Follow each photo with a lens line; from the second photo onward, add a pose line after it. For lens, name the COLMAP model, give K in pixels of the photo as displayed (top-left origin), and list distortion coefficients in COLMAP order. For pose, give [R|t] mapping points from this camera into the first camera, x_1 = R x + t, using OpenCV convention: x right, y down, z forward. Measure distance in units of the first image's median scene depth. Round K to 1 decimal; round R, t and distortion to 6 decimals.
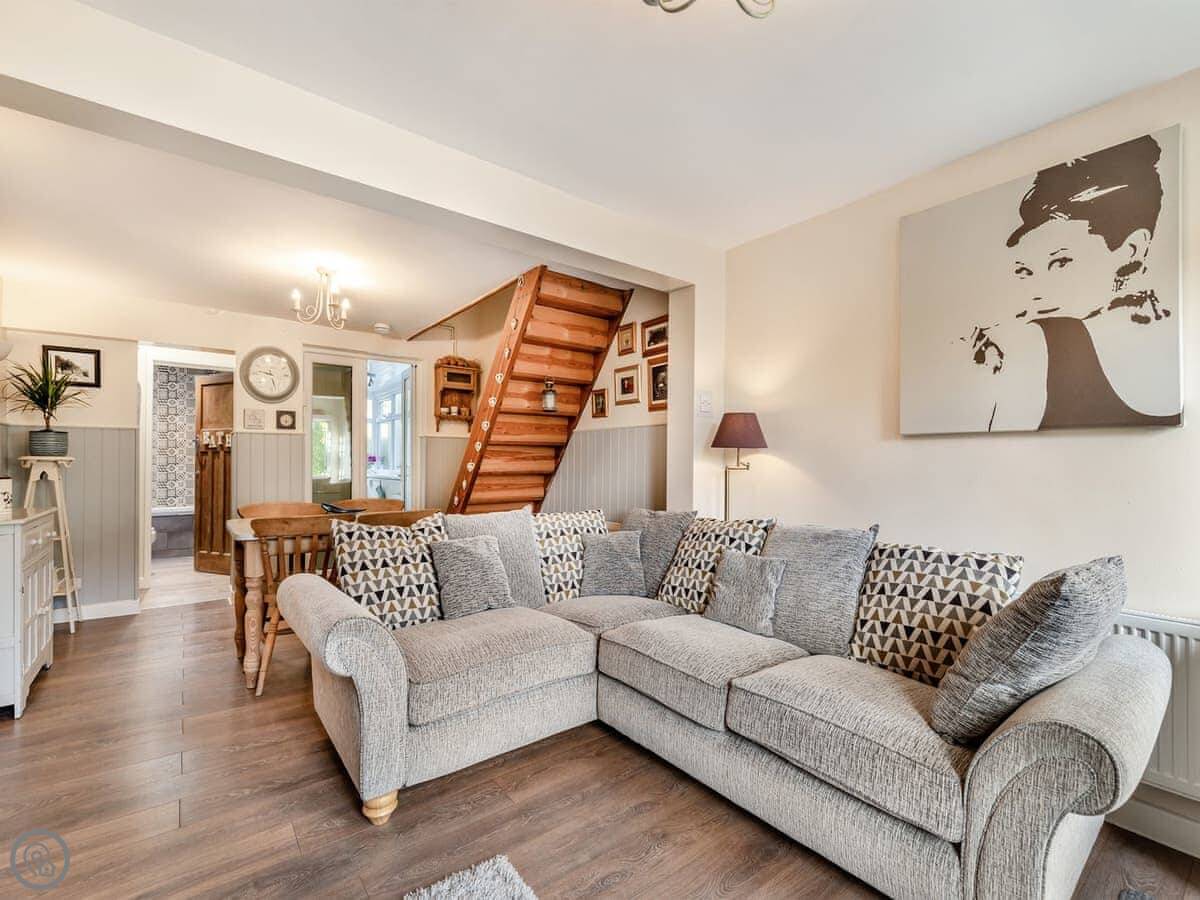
lens RADIAL K [[539.6, 0, 608.8], [0, 539.6, 457.0], [0, 0, 1]] dist [0.005845, -0.001420]
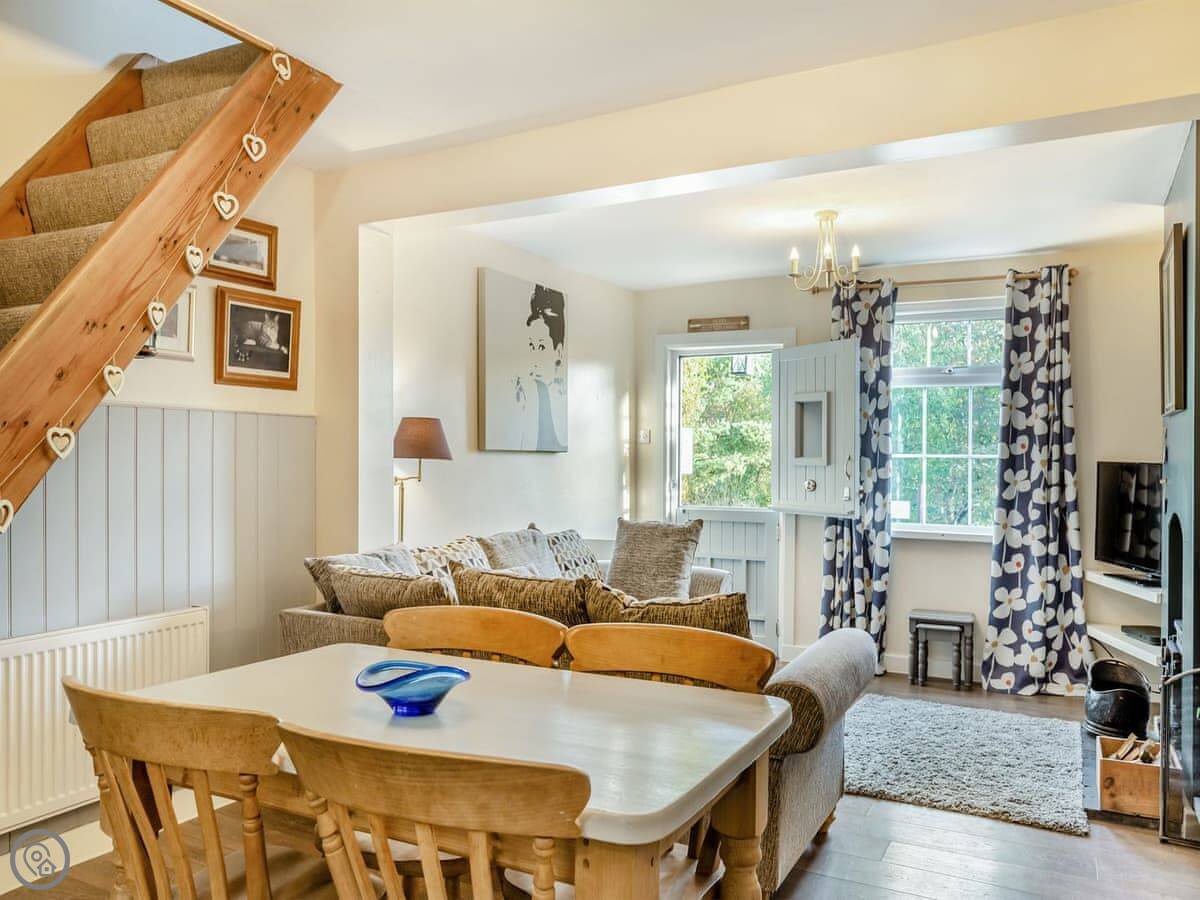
lens RADIAL K [[893.5, 0, 601.4], [0, 893.5, 452.2], [0, 0, 1]] dist [0.012146, 0.001444]
pose [[-0.405431, -0.002257, 0.914123, -0.818677], [-0.019374, 0.999794, -0.006125, -0.016819], [-0.913920, -0.020194, -0.405391, 0.935742]]
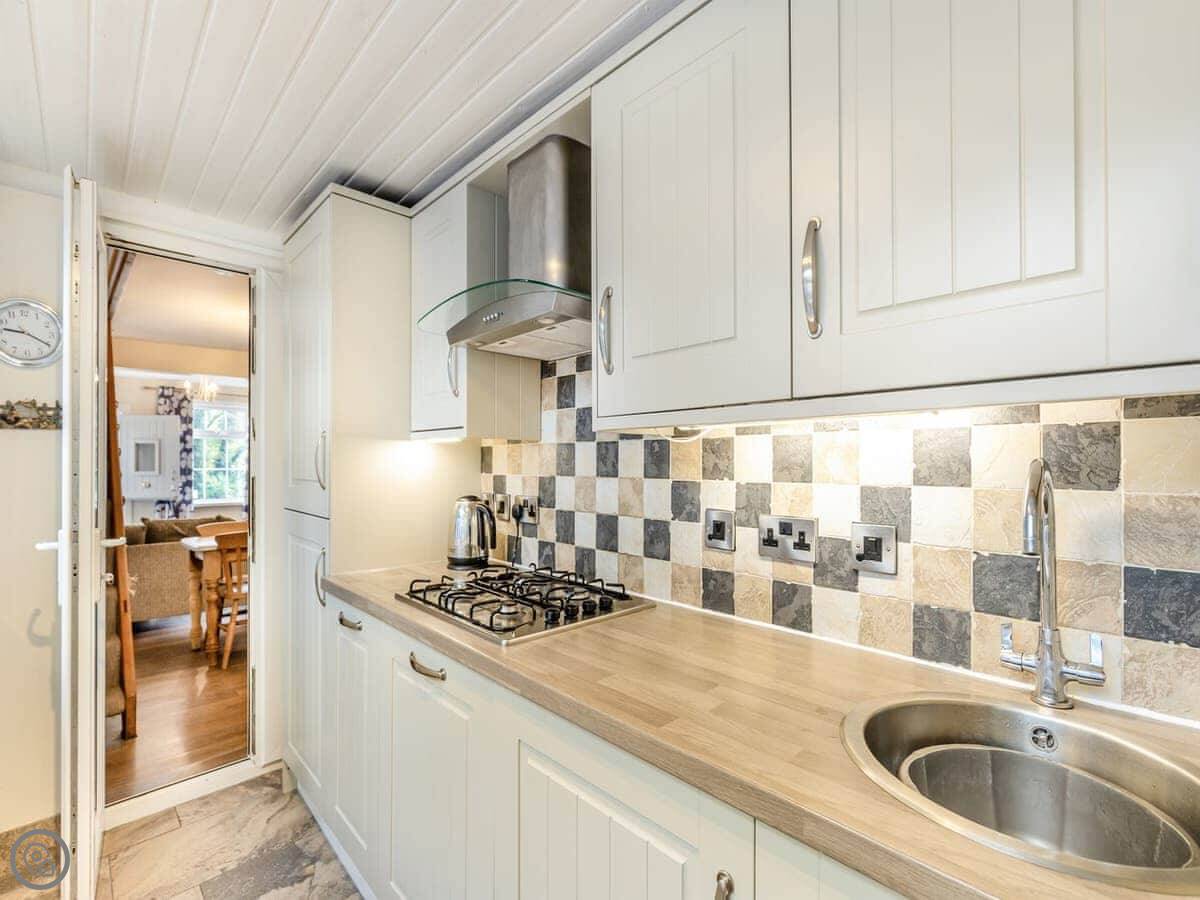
lens RADIAL K [[540.5, 0, 600.8], [0, 540.5, 458.4], [0, 0, 1]] dist [-0.000682, 0.000069]
pose [[-0.992774, -0.000969, -0.119995, -0.888245], [0.001550, 0.999780, -0.020899, -0.026436], [0.119989, -0.020934, -0.992555, 1.925934]]
